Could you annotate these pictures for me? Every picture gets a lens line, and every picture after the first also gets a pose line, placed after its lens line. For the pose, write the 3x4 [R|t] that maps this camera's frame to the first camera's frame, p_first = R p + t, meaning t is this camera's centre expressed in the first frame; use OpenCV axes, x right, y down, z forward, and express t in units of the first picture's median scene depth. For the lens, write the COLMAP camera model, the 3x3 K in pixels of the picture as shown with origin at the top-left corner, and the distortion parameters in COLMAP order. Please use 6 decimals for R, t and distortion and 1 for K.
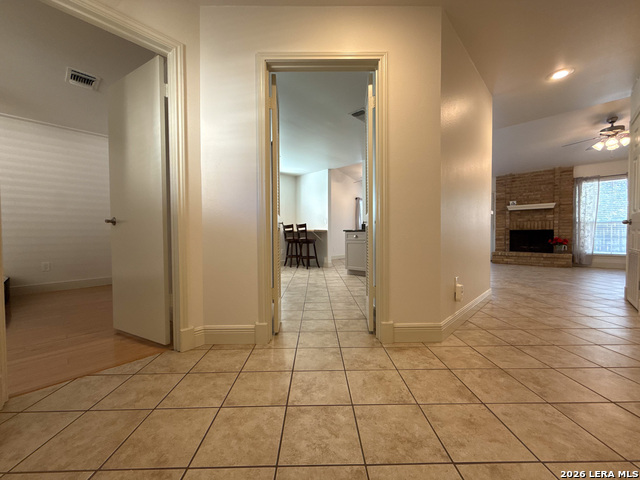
lens RADIAL K [[254.8, 0, 318.4], [0, 254.8, 240.0], [0, 0, 1]] dist [-0.000978, 0.000073]
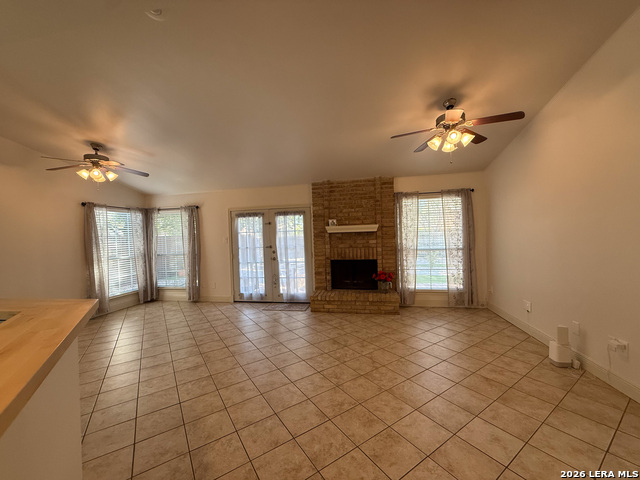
lens RADIAL K [[254.8, 0, 318.5], [0, 254.8, 240.9], [0, 0, 1]] dist [-0.000978, 0.000073]
pose [[0.838551, -0.031265, 0.543926, 0.374485], [0.038858, 0.999242, -0.002470, -0.101265], [-0.543436, 0.023207, 0.839130, 0.465556]]
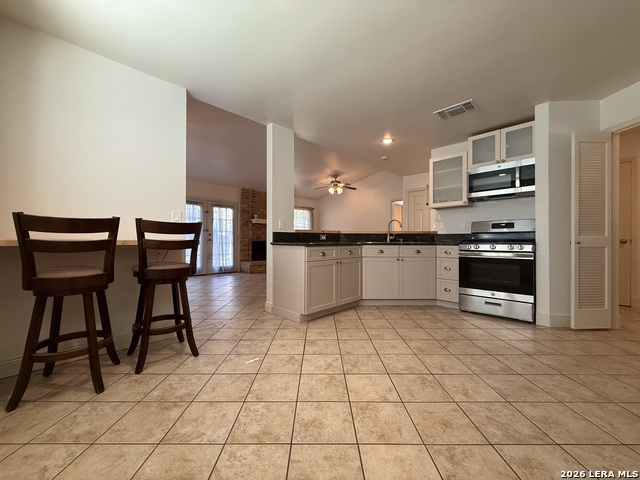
lens RADIAL K [[254.8, 0, 318.6], [0, 254.8, 240.5], [0, 0, 1]] dist [-0.000978, 0.000073]
pose [[0.012410, 0.006774, 0.999900, -0.352888], [0.018017, 0.999813, -0.006997, -0.031978], [-0.999761, 0.018102, 0.012286, 0.777960]]
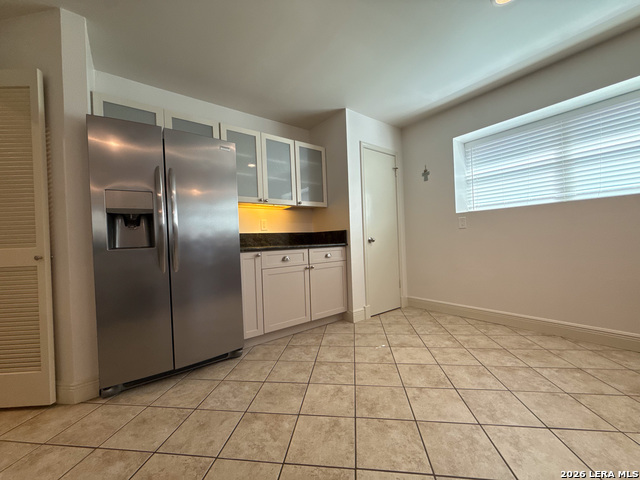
lens RADIAL K [[254.8, 0, 320.0], [0, 254.8, 240.3], [0, 0, 1]] dist [-0.000978, 0.000073]
pose [[-0.142969, 0.014465, -0.989622, 0.131550], [0.022550, 0.999681, 0.011355, -0.035565], [0.989470, -0.020693, -0.143249, 0.666086]]
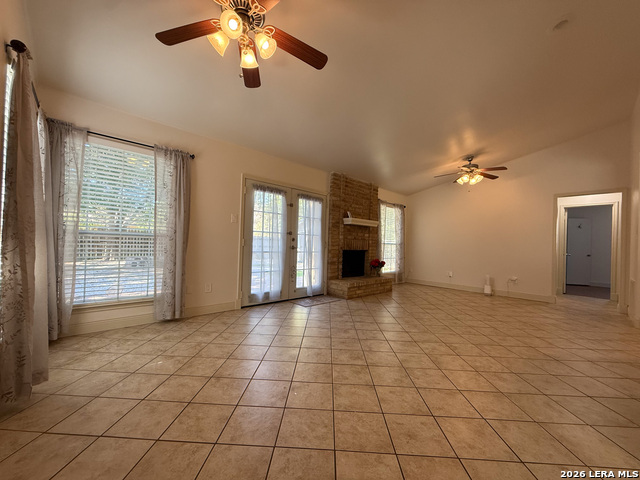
lens RADIAL K [[254.8, 0, 317.0], [0, 254.8, 240.4], [0, 0, 1]] dist [-0.000978, 0.000073]
pose [[0.053506, 0.019079, 0.998385, 0.003780], [-0.009923, 0.999778, -0.018574, -0.058037], [-0.998518, -0.008913, 0.053684, 1.141254]]
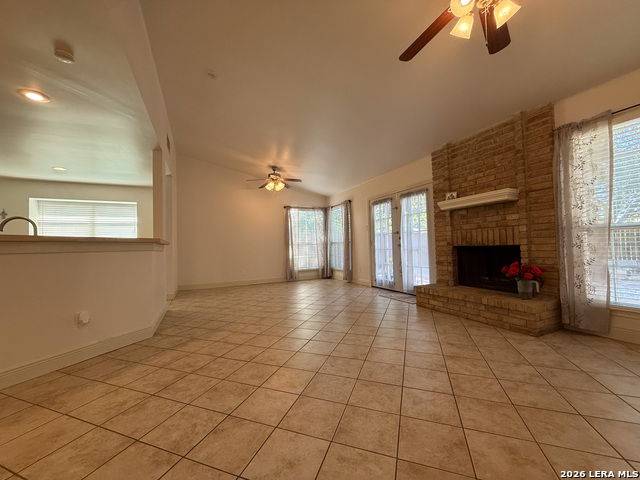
lens RADIAL K [[254.8, 0, 318.1], [0, 254.8, 240.2], [0, 0, 1]] dist [-0.000978, 0.000073]
pose [[0.934318, -0.028042, -0.355337, 0.746568], [0.012523, 0.998868, -0.045900, -0.033228], [0.356222, 0.038435, 0.933611, 0.431267]]
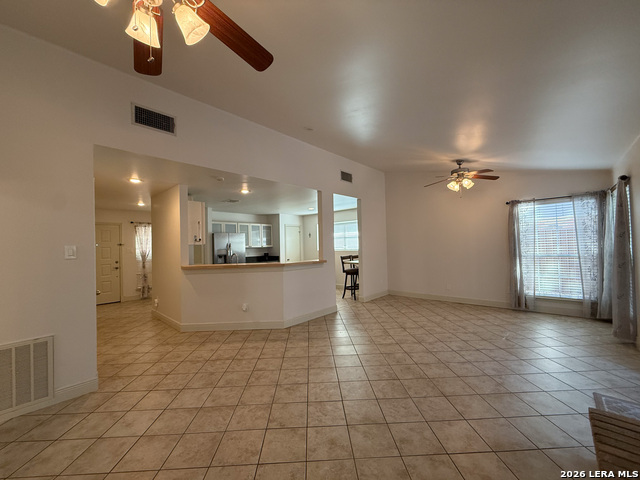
lens RADIAL K [[254.8, 0, 318.9], [0, 254.8, 239.0], [0, 0, 1]] dist [-0.000978, 0.000073]
pose [[0.028584, -0.017812, -0.999433, 0.984942], [0.004446, 0.999834, -0.017692, -0.110306], [0.999582, -0.003937, 0.028658, 0.814491]]
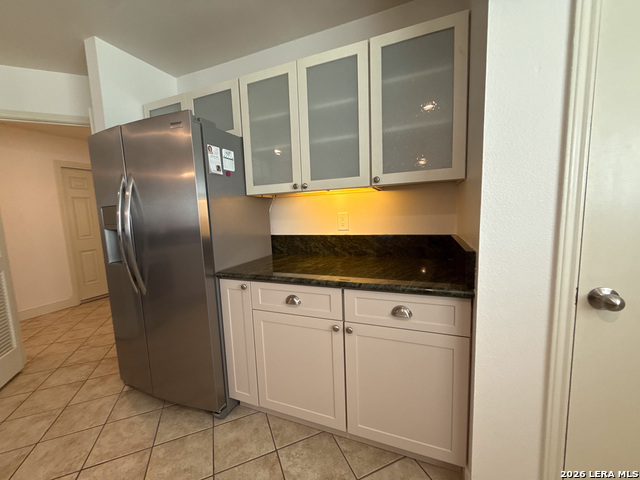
lens RADIAL K [[254.8, 0, 318.9], [0, 254.8, 241.5], [0, 0, 1]] dist [-0.000978, 0.000073]
pose [[-0.927412, 0.087350, -0.363698, -0.188991], [0.042207, 0.990578, 0.130284, -0.076772], [0.371651, 0.105477, -0.922361, 0.750537]]
